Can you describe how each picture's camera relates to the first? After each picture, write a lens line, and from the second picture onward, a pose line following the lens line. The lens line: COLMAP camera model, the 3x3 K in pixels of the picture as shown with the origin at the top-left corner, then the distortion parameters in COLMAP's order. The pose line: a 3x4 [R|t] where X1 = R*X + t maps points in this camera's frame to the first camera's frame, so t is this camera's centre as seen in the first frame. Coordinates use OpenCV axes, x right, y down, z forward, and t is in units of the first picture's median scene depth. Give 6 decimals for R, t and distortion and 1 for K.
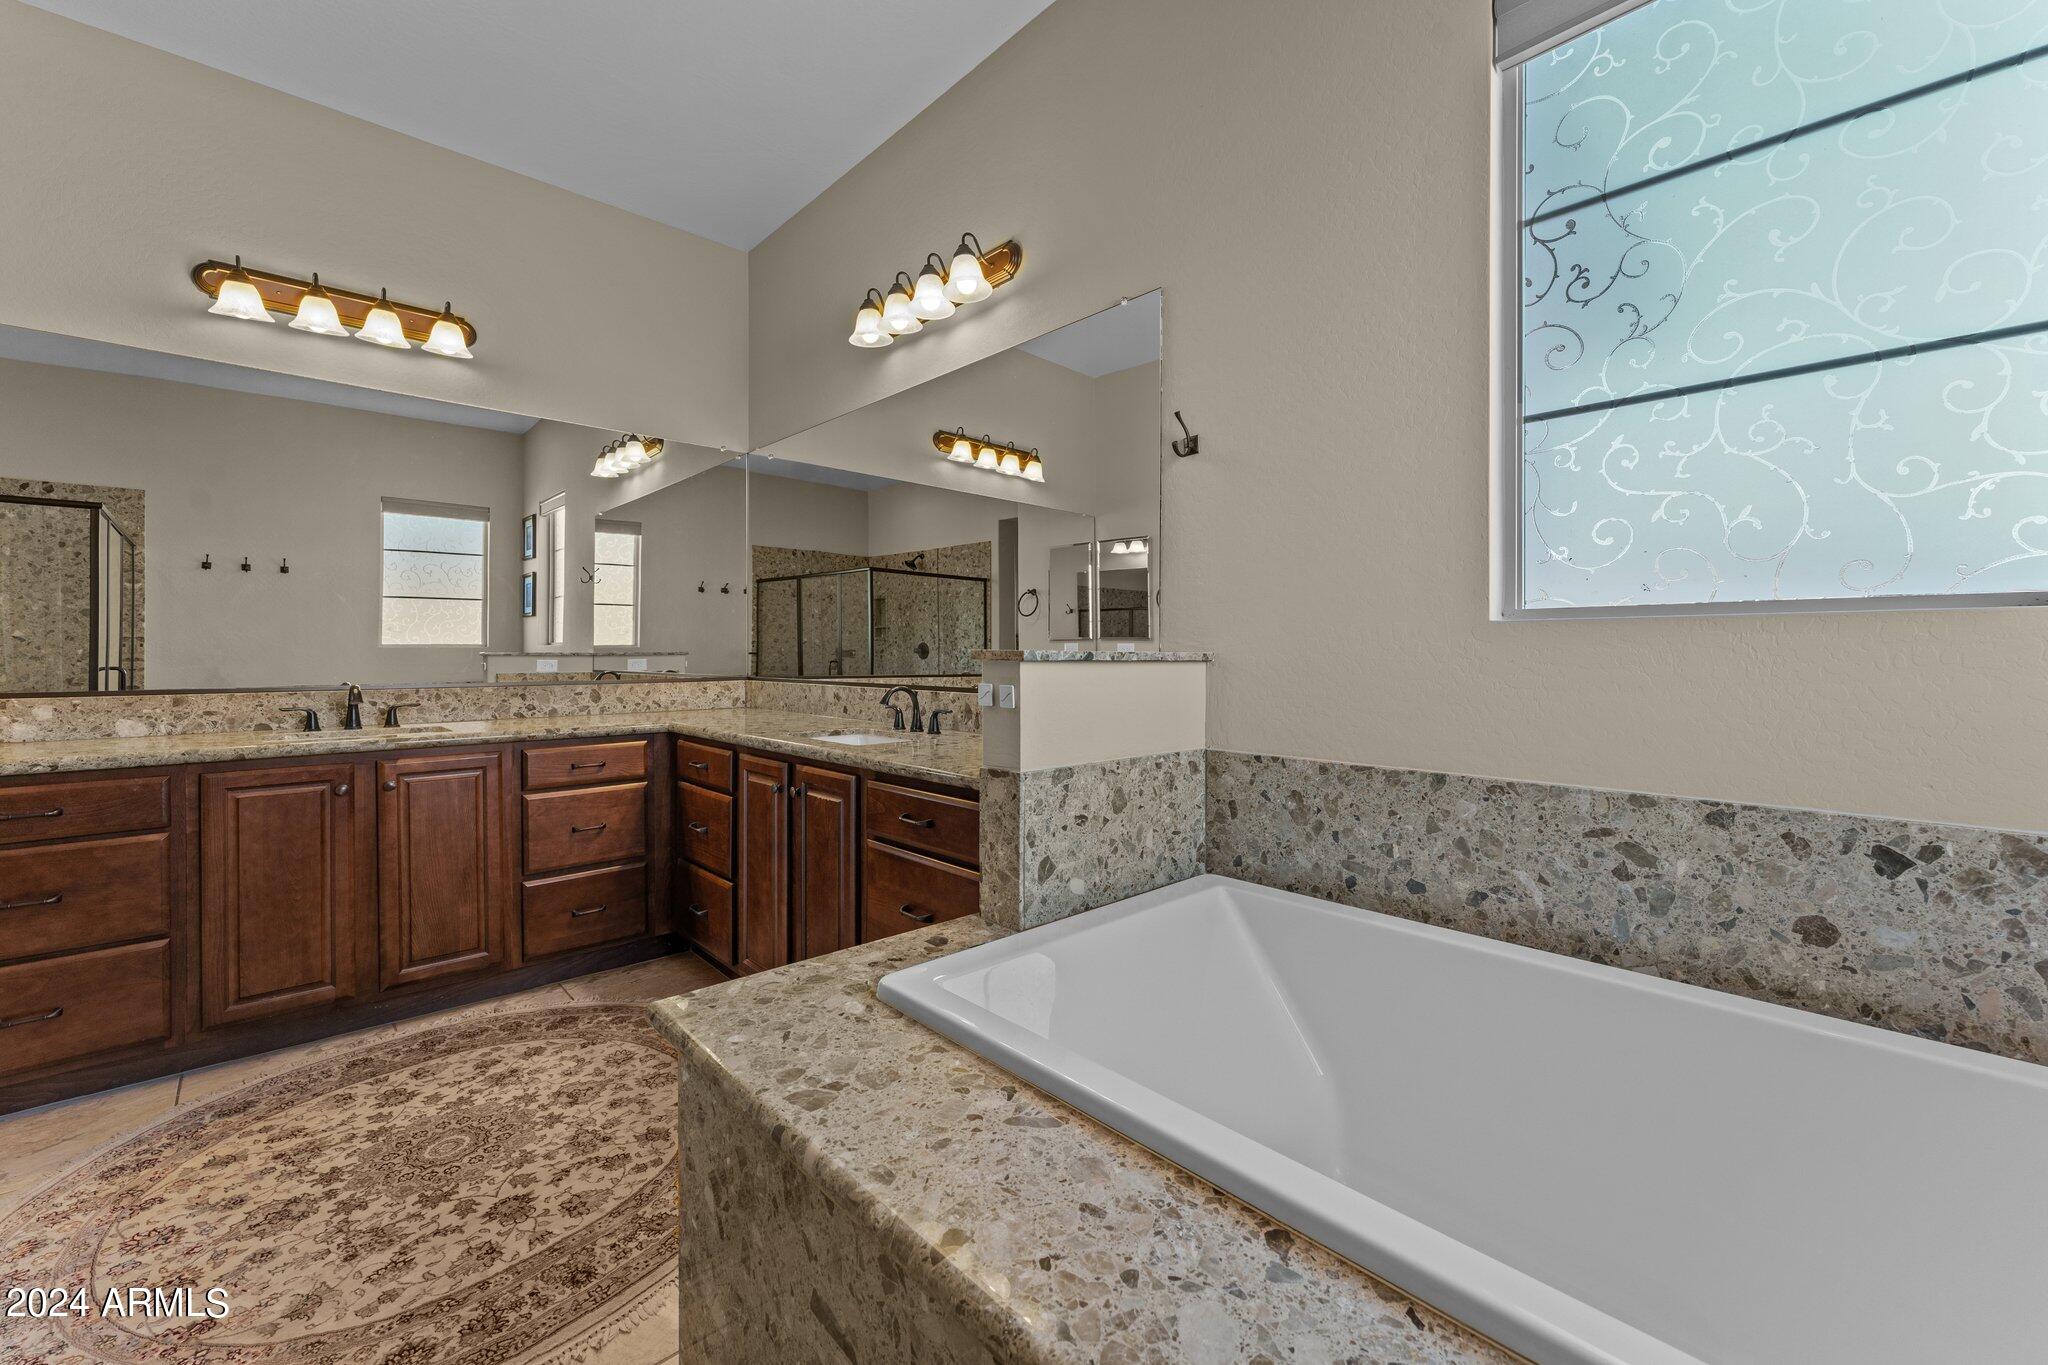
lens RADIAL K [[826.8, 0, 1025.0], [0, 826.8, 669.9], [0, 0, 1]] dist [0.000219, -0.000404]
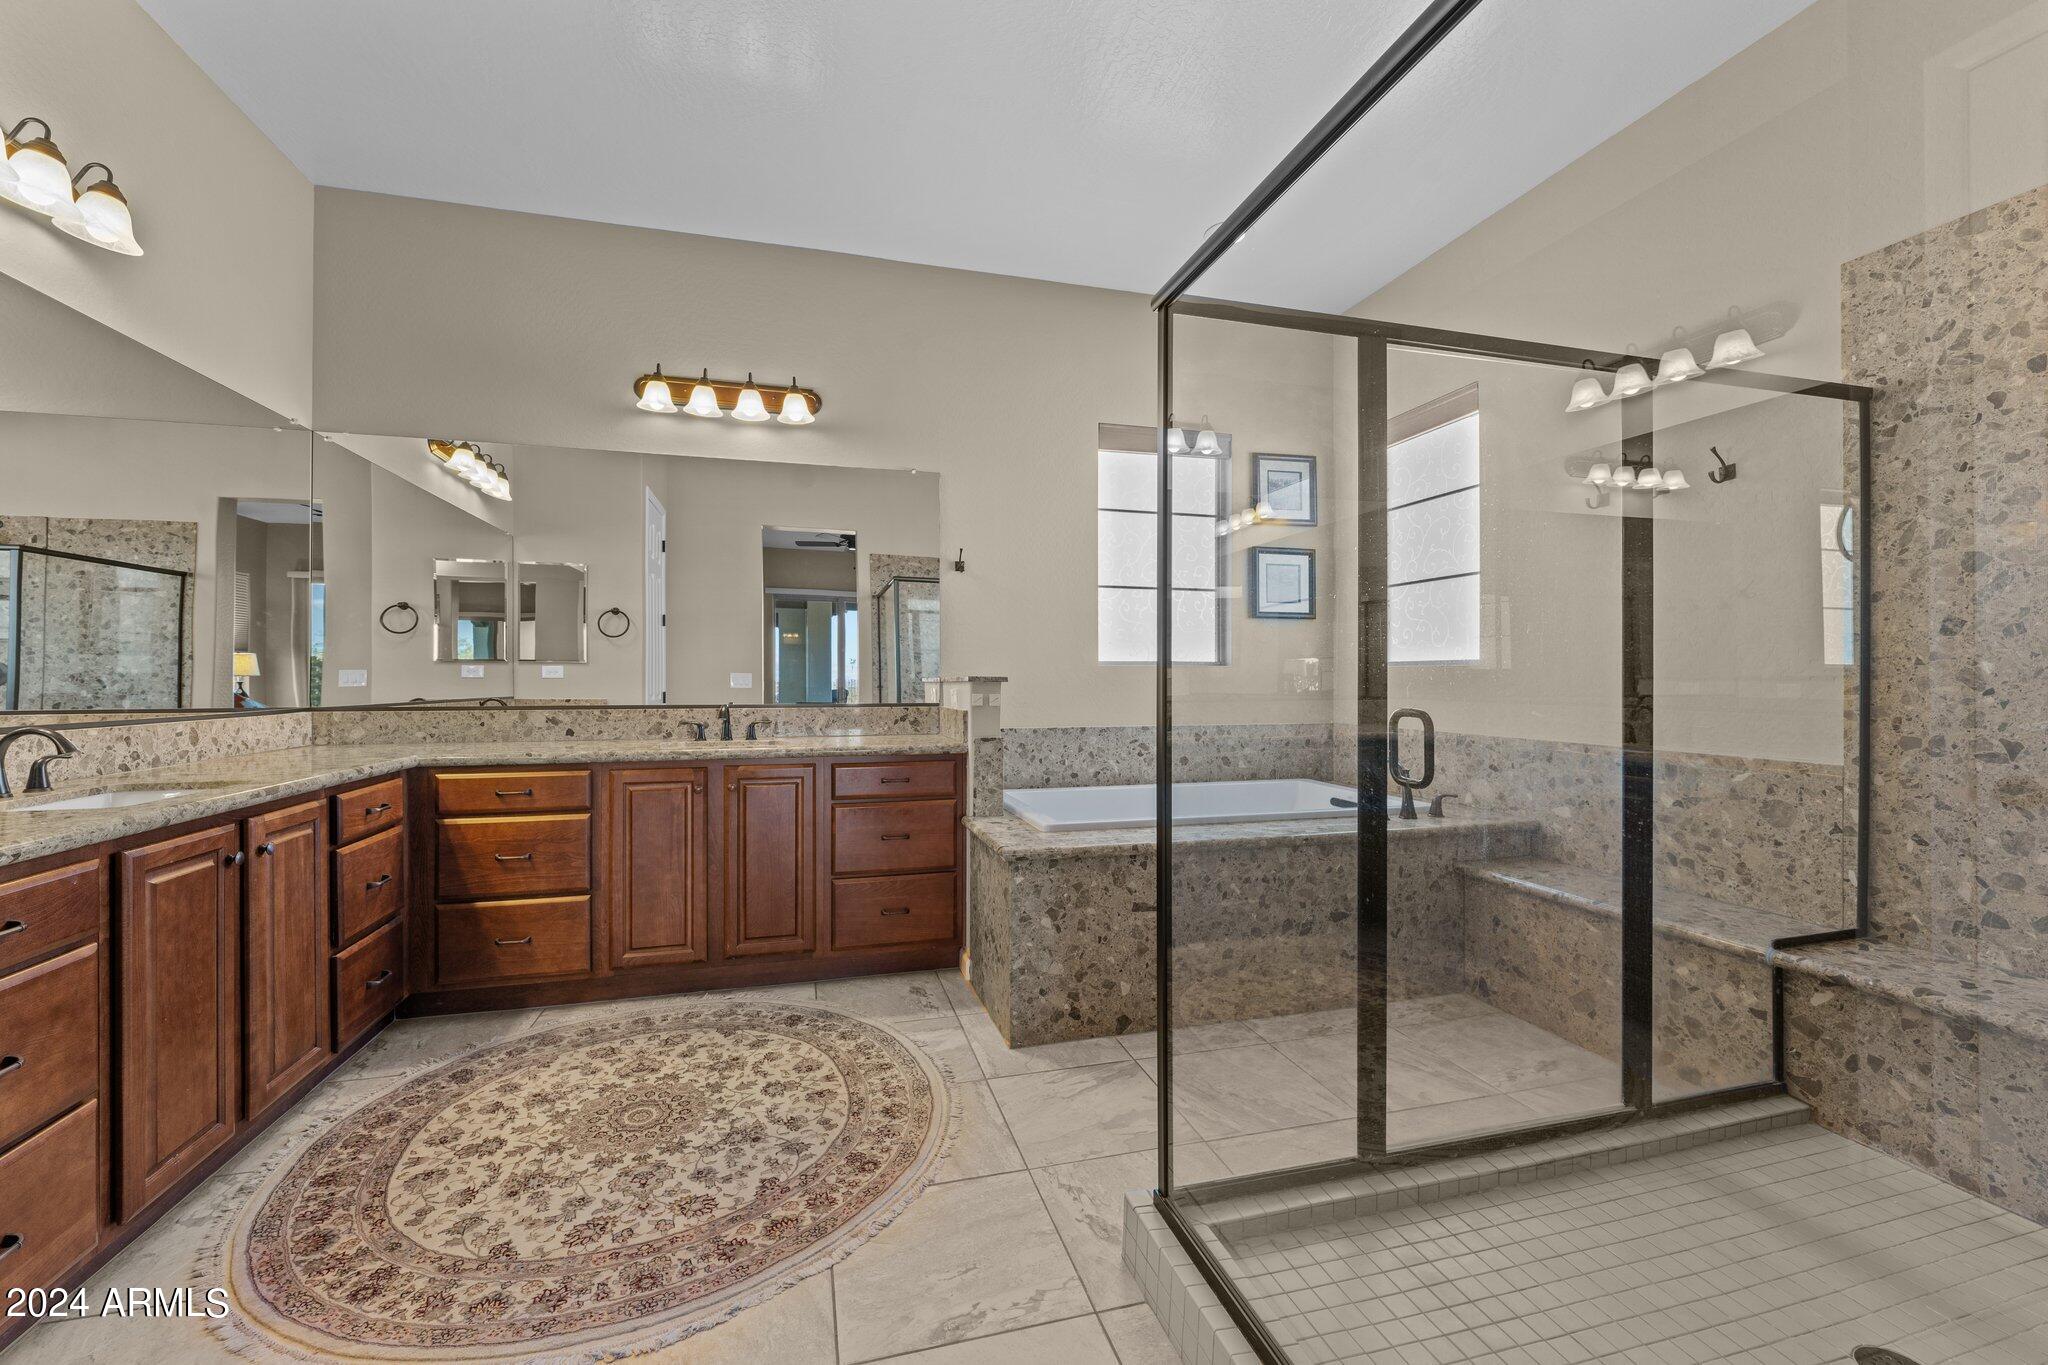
lens RADIAL K [[826.8, 0, 1042.0], [0, 826.8, 676.2], [0, 0, 1]] dist [0.000219, -0.000404]
pose [[0.457325, -0.001320, 0.889299, -1.317213], [0.015456, 0.999860, -0.006465, -0.009027], [-0.889165, 0.016701, 0.457281, -0.016280]]
